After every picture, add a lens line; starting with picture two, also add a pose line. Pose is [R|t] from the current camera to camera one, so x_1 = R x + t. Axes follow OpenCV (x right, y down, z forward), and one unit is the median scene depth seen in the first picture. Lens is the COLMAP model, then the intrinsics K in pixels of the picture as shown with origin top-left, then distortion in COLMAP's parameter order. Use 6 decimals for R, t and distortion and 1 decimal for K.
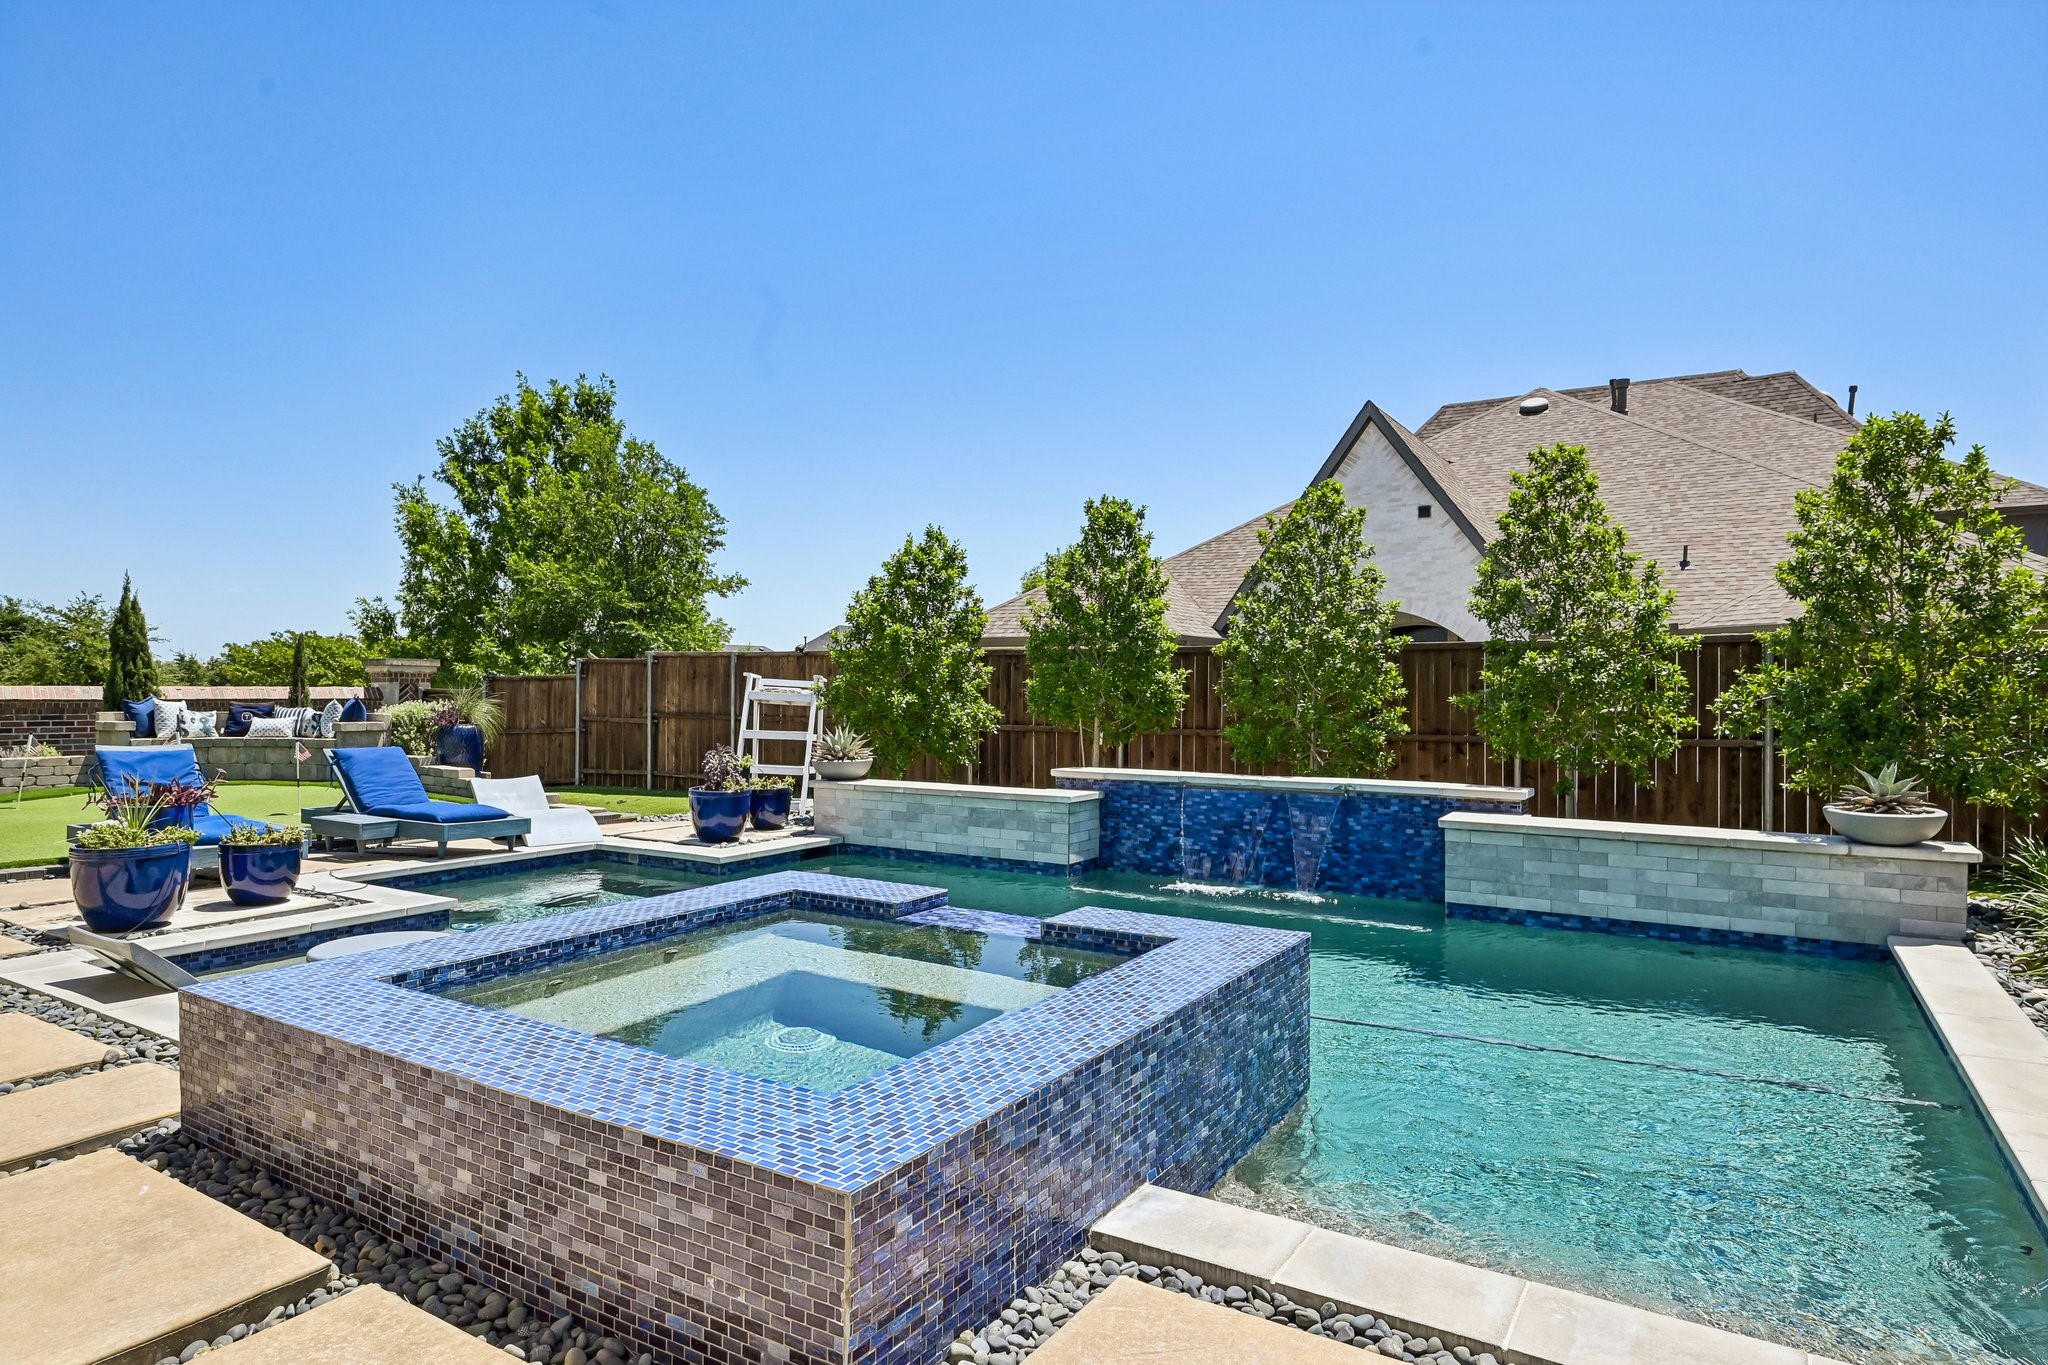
lens RADIAL K [[1177.9, 0, 1029.3], [0, 1177.9, 682.9], [0, 0, 1]] dist [-0.001242, -0.000724]
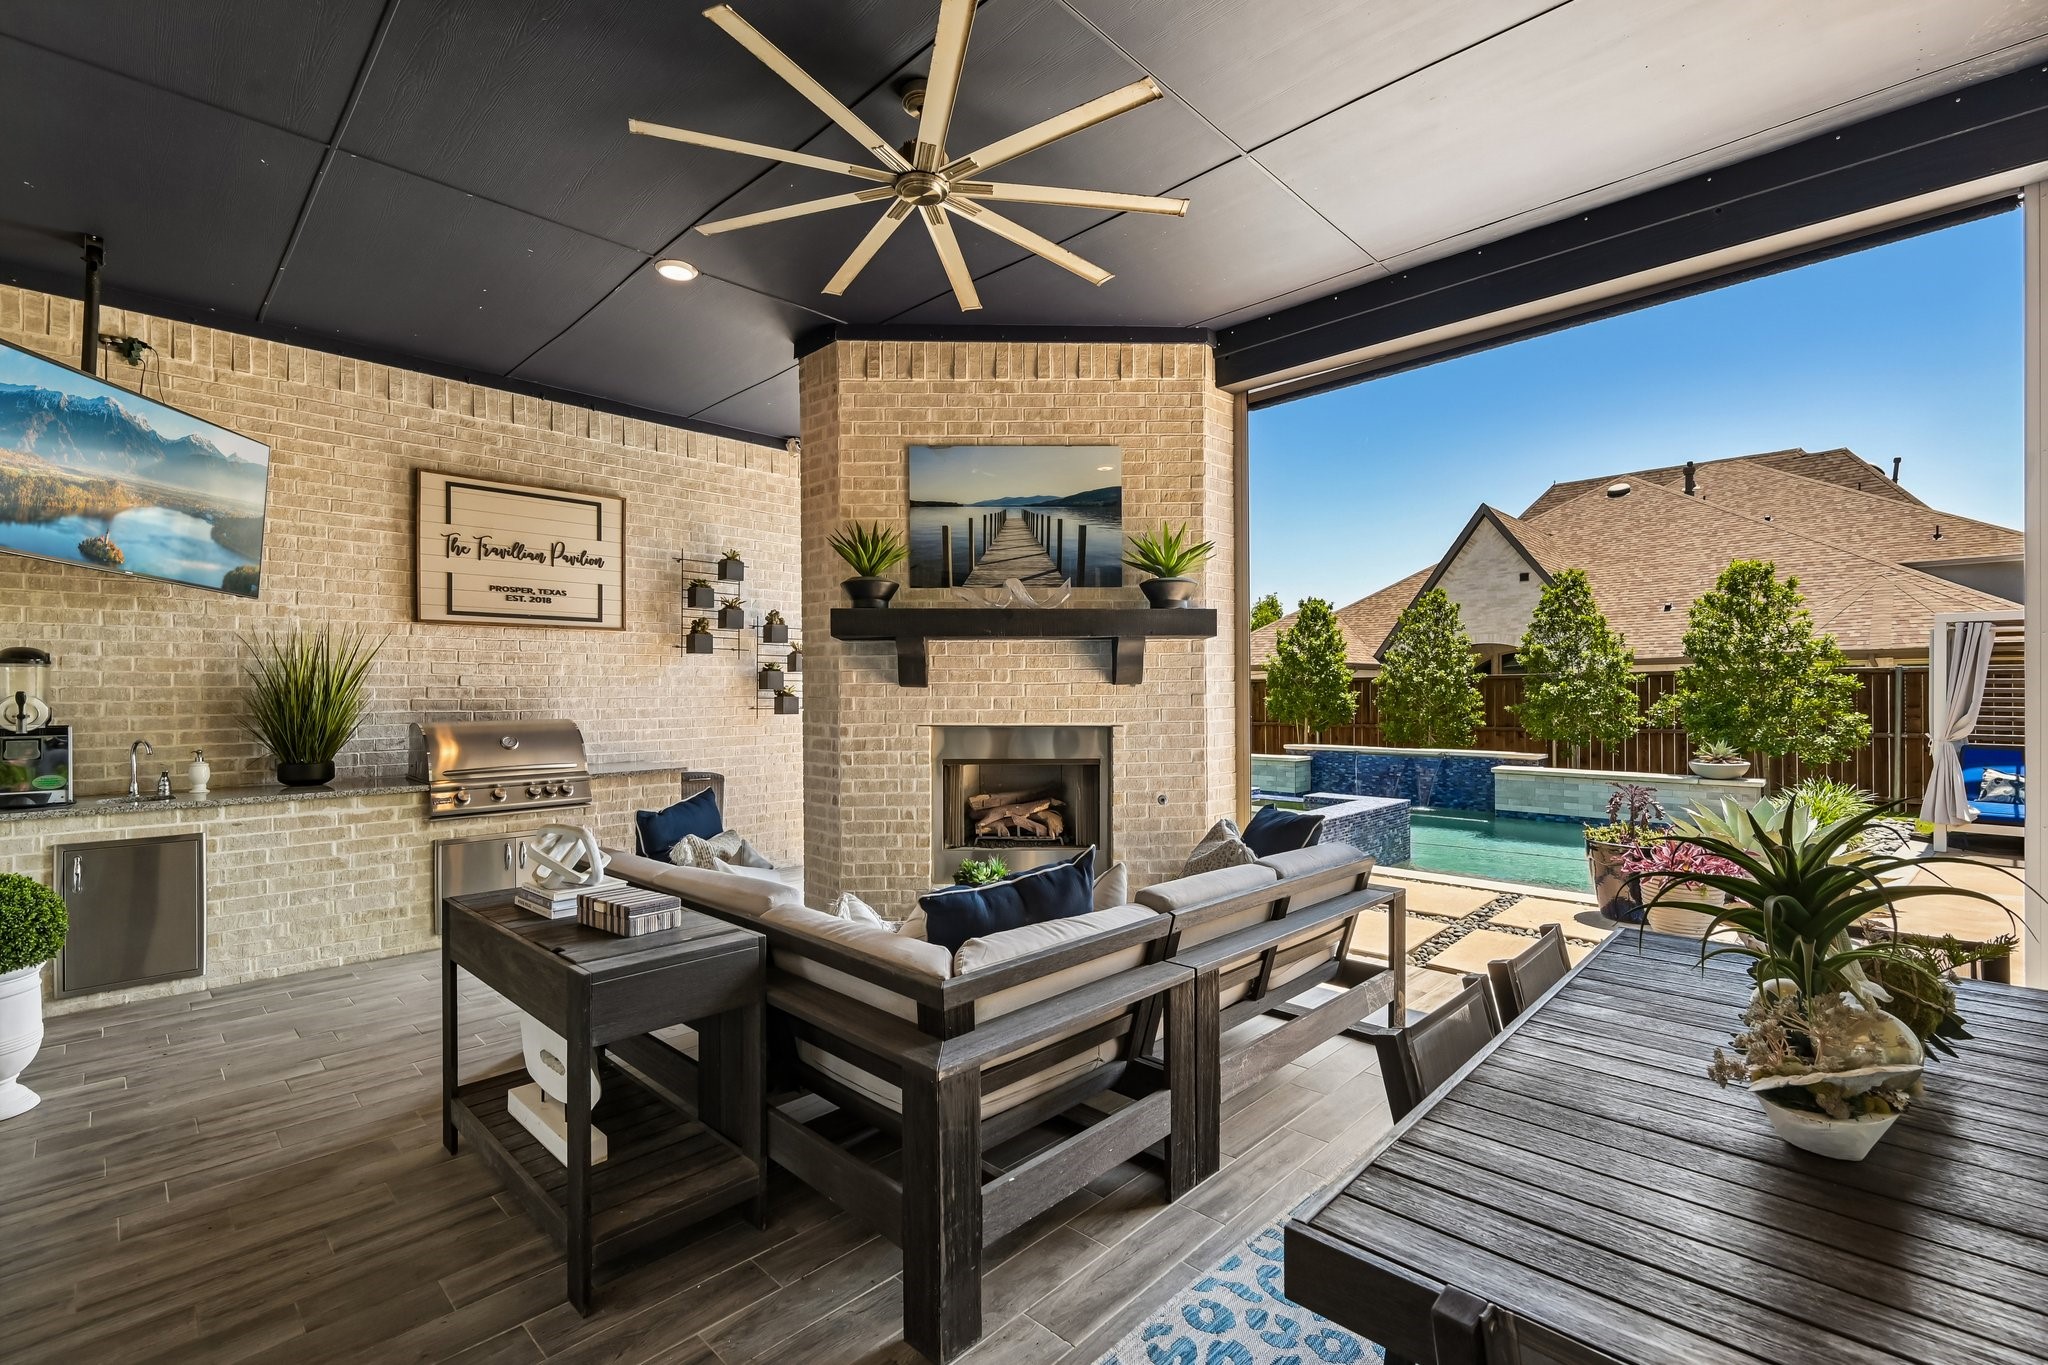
lens RADIAL K [[910.1, 0, 1024.2], [0, 910.1, 694.5], [0, 0, 1]] dist [-0.001766, 0.000216]
pose [[0.977156, -0.008378, -0.212360, -0.077907], [0.009571, 0.999944, 0.004593, -0.019430], [0.212310, -0.006521, 0.977181, -0.529640]]
